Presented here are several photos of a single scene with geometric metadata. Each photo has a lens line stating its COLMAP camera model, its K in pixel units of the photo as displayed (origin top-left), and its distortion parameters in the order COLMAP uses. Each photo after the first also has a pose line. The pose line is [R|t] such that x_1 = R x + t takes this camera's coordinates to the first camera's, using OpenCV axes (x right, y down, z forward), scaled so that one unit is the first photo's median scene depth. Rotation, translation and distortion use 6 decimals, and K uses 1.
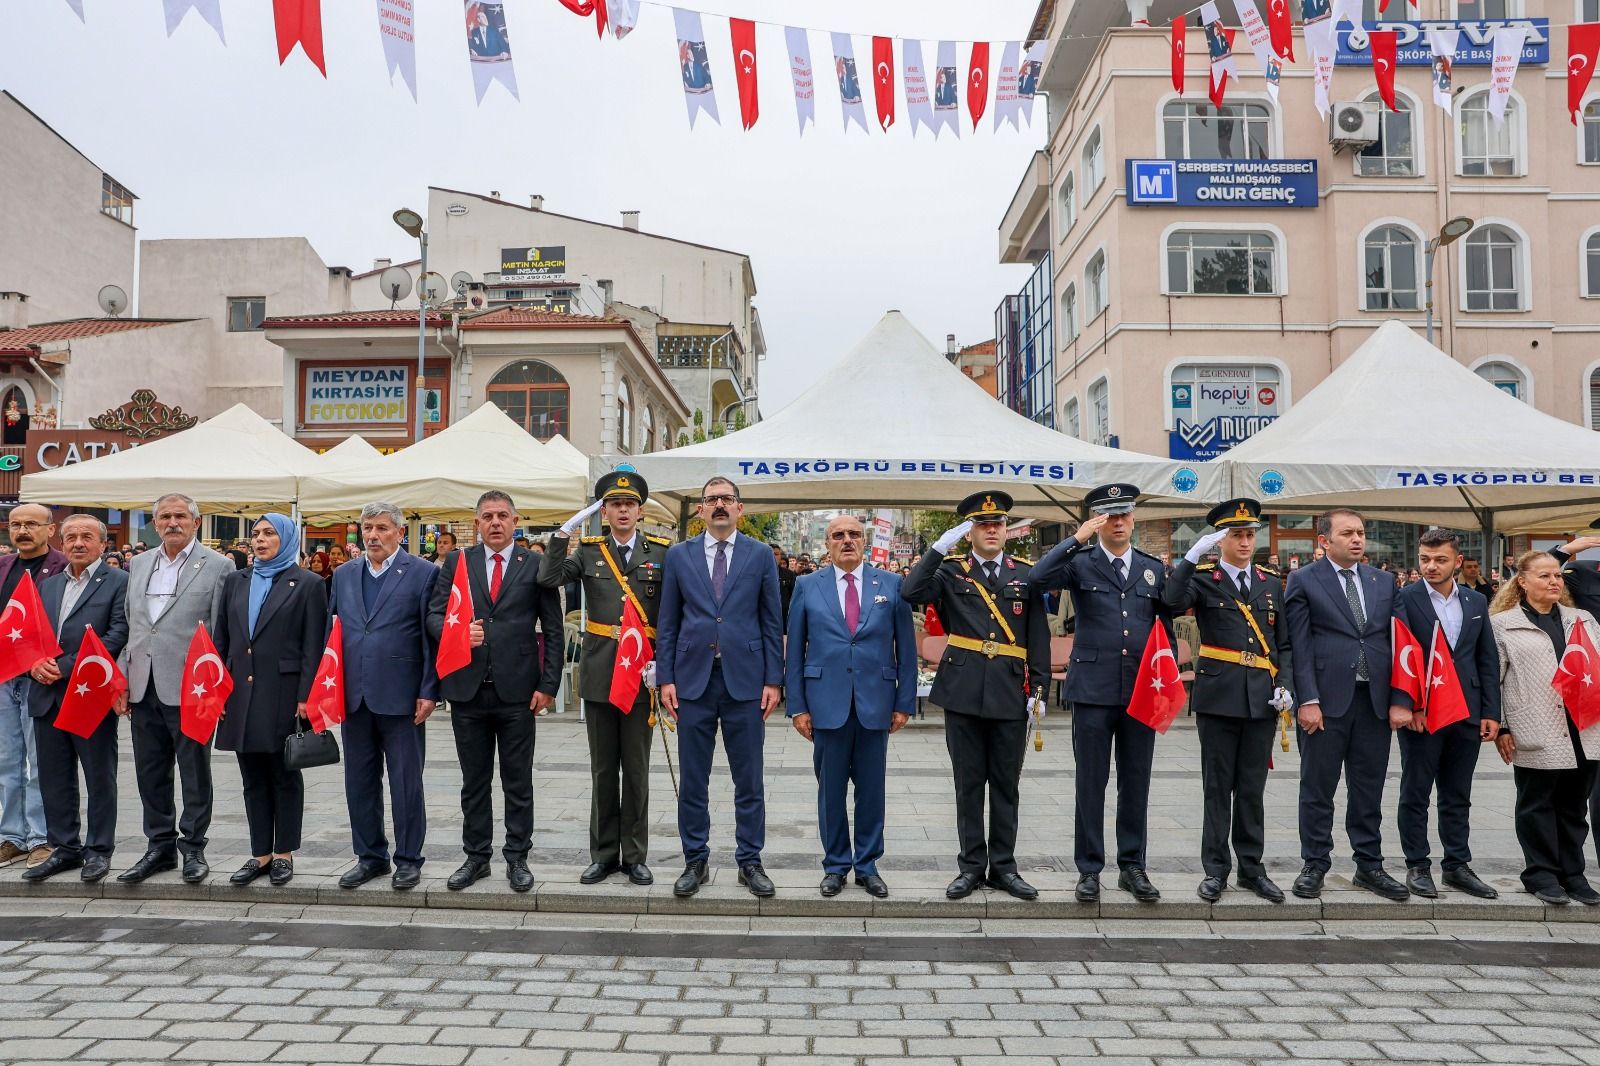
lens RADIAL K [[1081.4, 0, 807.7], [0, 1081.4, 543.6], [0, 0, 1]] dist [-0.118764, 0.096923]
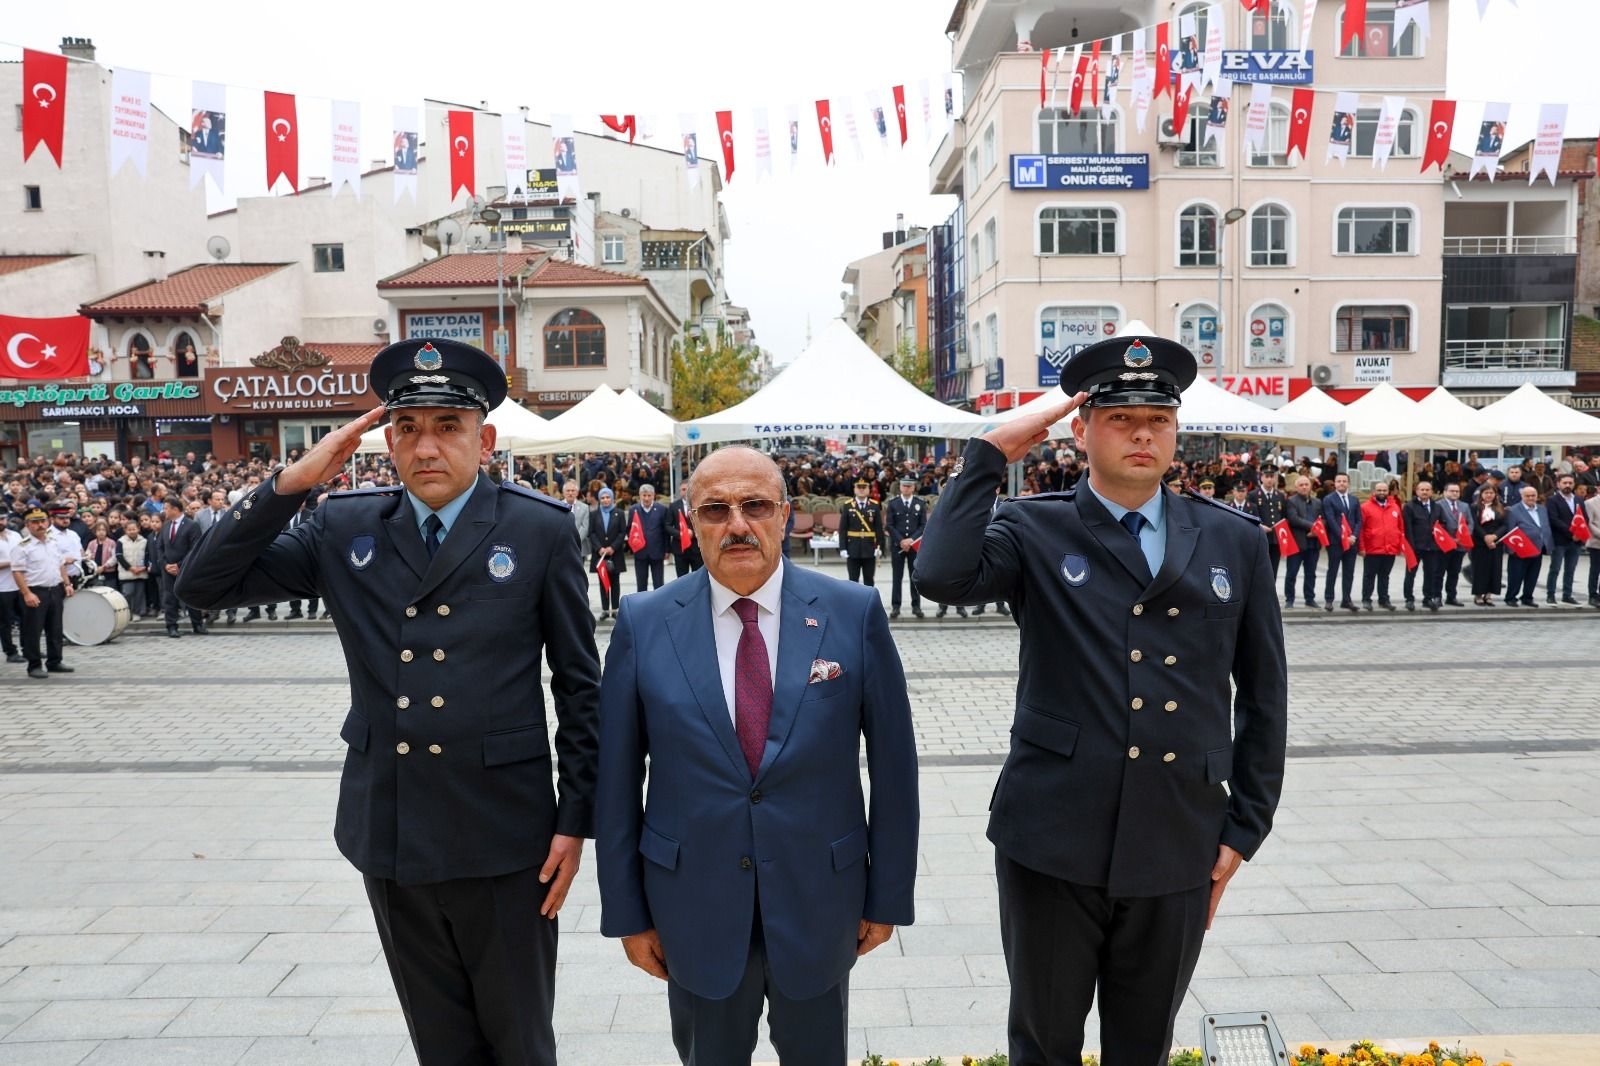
lens RADIAL K [[1078.4, 0, 811.3], [0, 1078.4, 532.5], [0, 0, 1]] dist [-0.113613, 0.102132]
pose [[0.998997, -0.021424, 0.039322, -0.019531], [0.016200, 0.991554, 0.128680, -0.060031], [-0.041747, -0.127914, 0.990906, -0.408583]]
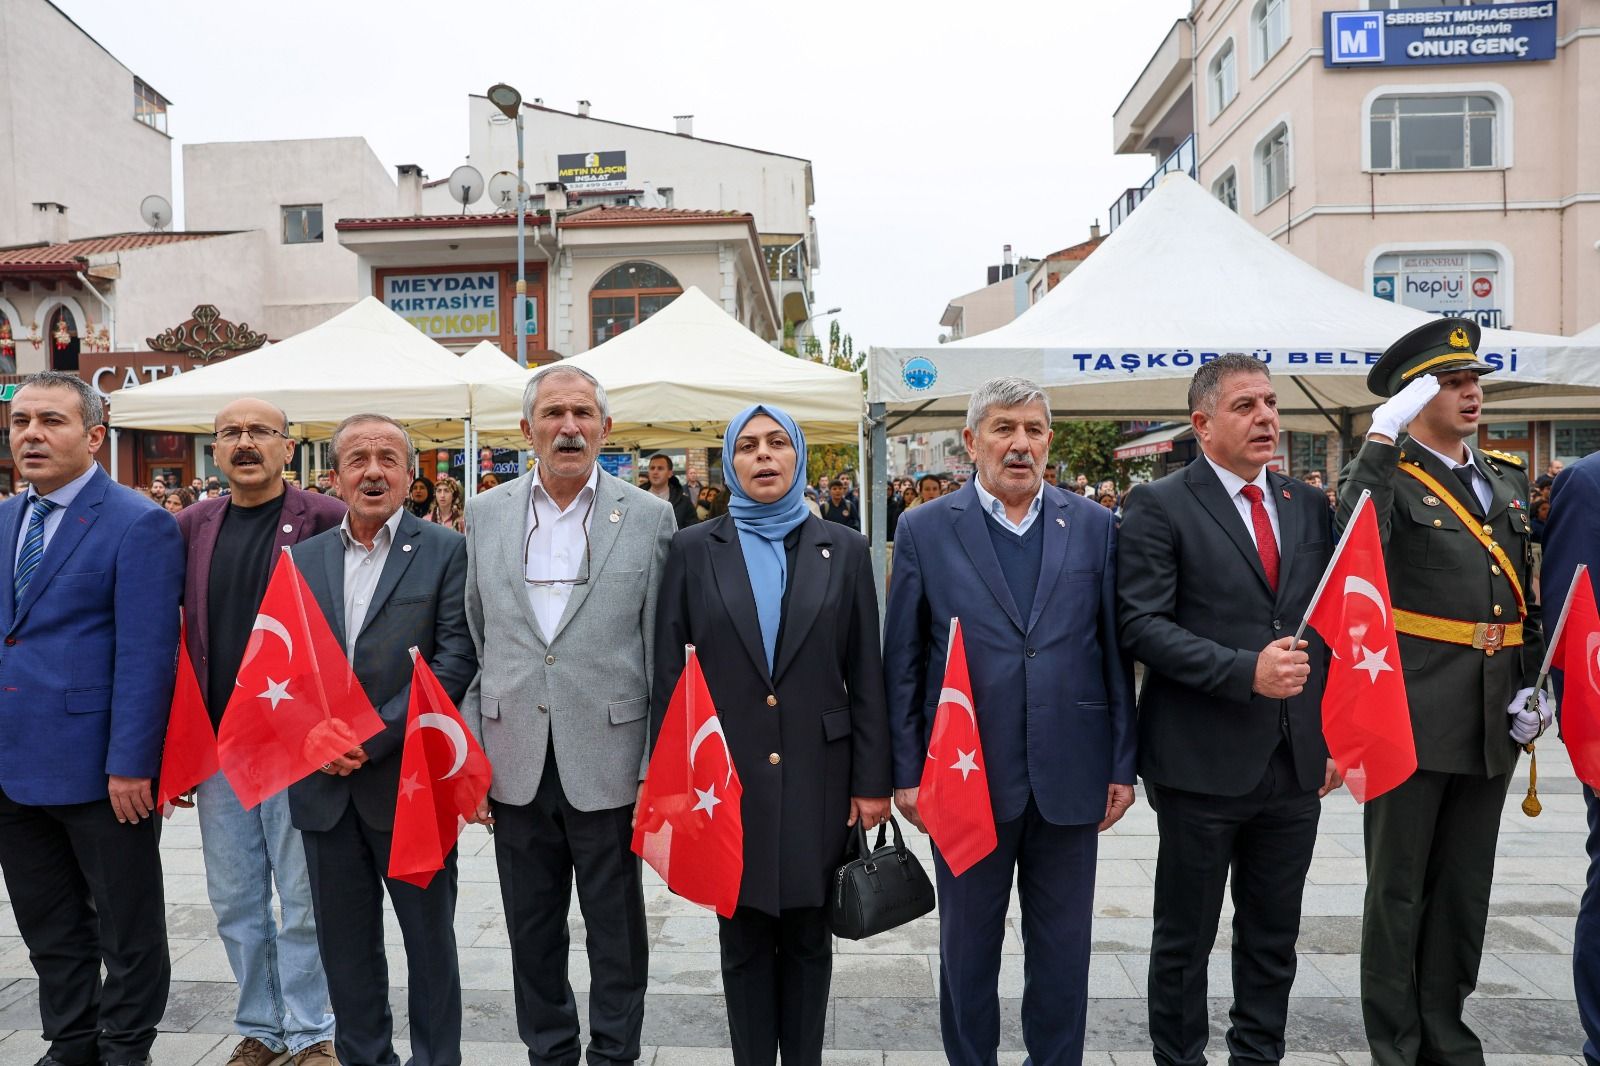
lens RADIAL K [[1079.4, 0, 802.1], [0, 1079.4, 534.4], [0, 0, 1]] dist [-0.106895, 0.088457]
pose [[0.999491, -0.016016, -0.027573, -0.106744], [0.017734, 0.997841, 0.063241, -0.000306], [0.026501, -0.063698, 0.997617, 0.112053]]
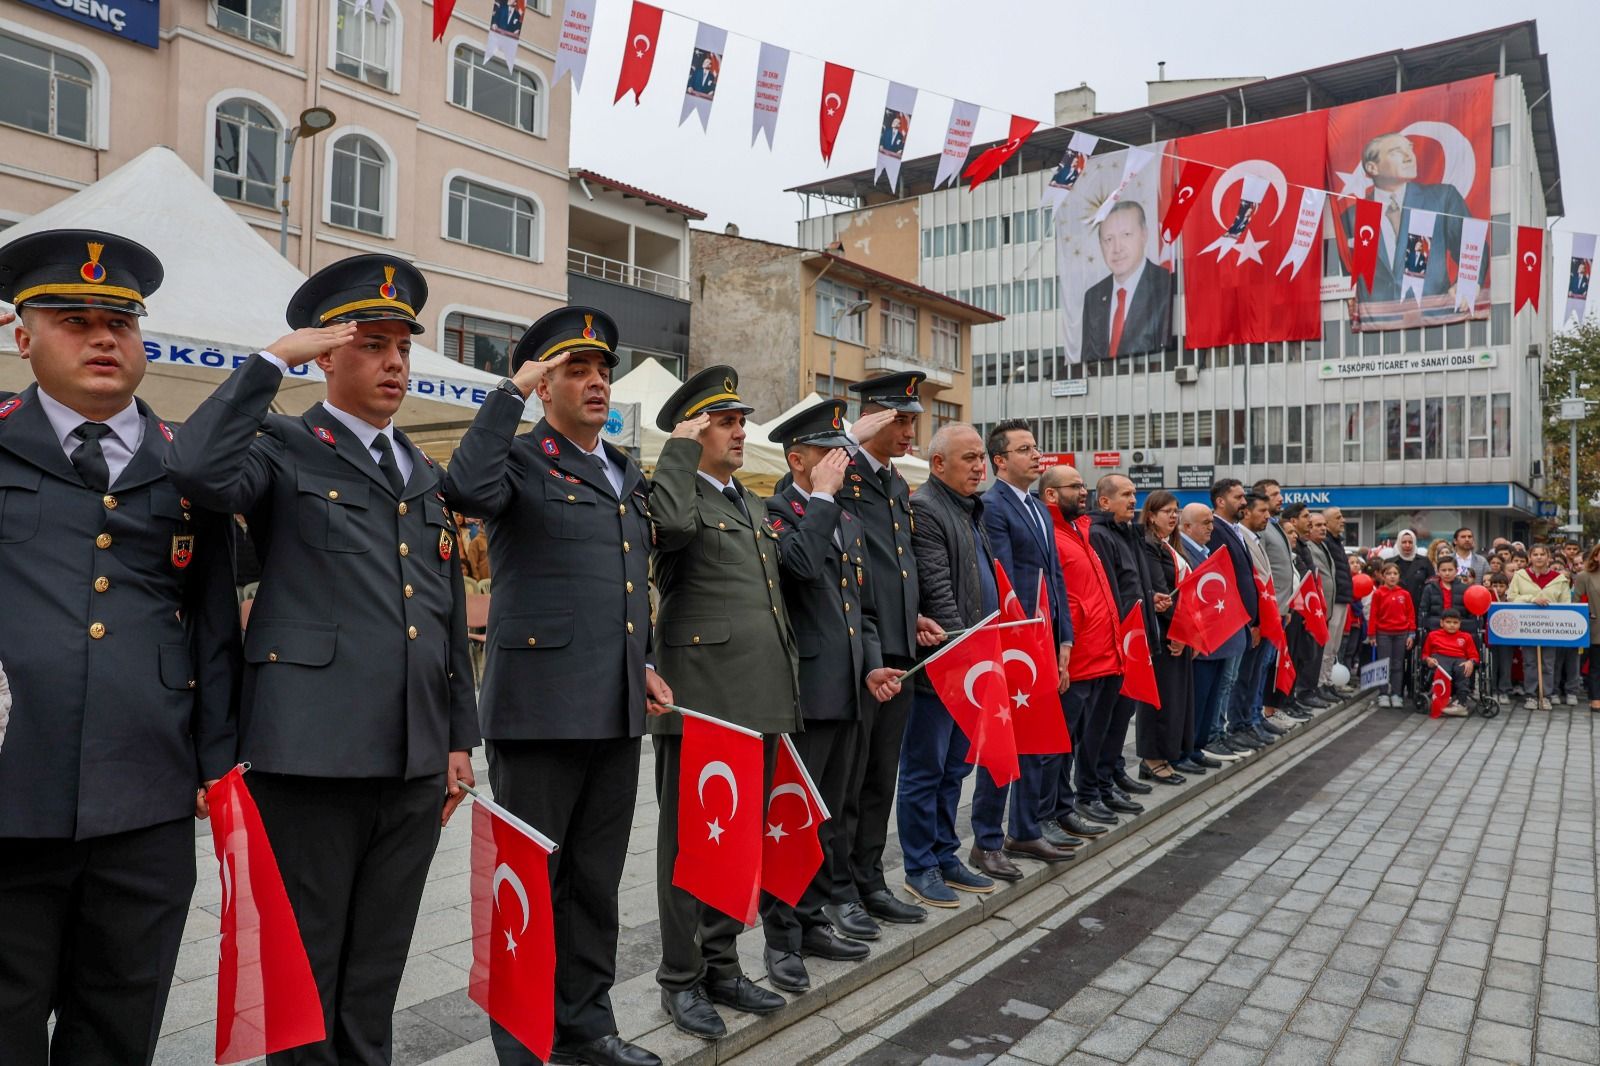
lens RADIAL K [[1079.4, 0, 802.1], [0, 1079.4, 534.4], [0, 0, 1]] dist [-0.106895, 0.088457]
pose [[0.590623, 0.012250, 0.806855, 0.141110], [-0.043277, 0.998927, 0.016513, 0.010218], [-0.805786, -0.044671, 0.590519, 0.127405]]
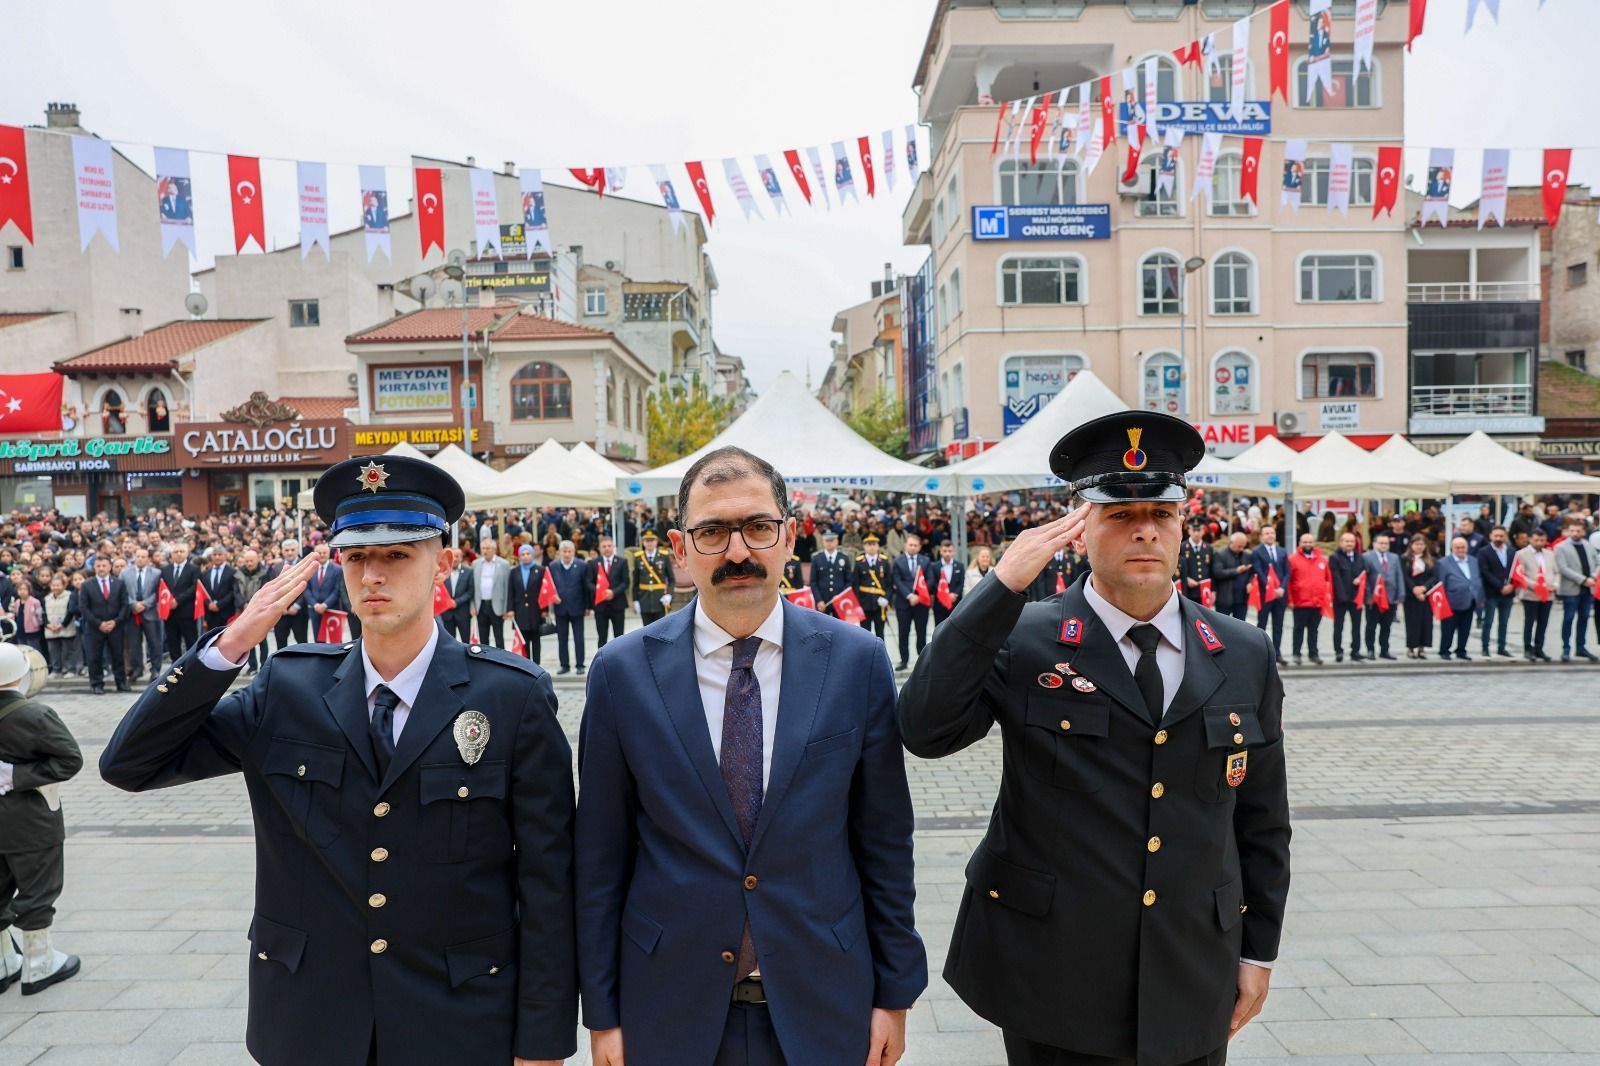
lens RADIAL K [[1077.9, 0, 802.1], [0, 1077.9, 540.0], [0, 0, 1]] dist [-0.113652, 0.097724]
pose [[0.999251, -0.025382, 0.029218, 0.030002], [0.022595, 0.995498, 0.092053, -0.064195], [-0.031423, -0.091324, 0.995325, -0.406827]]
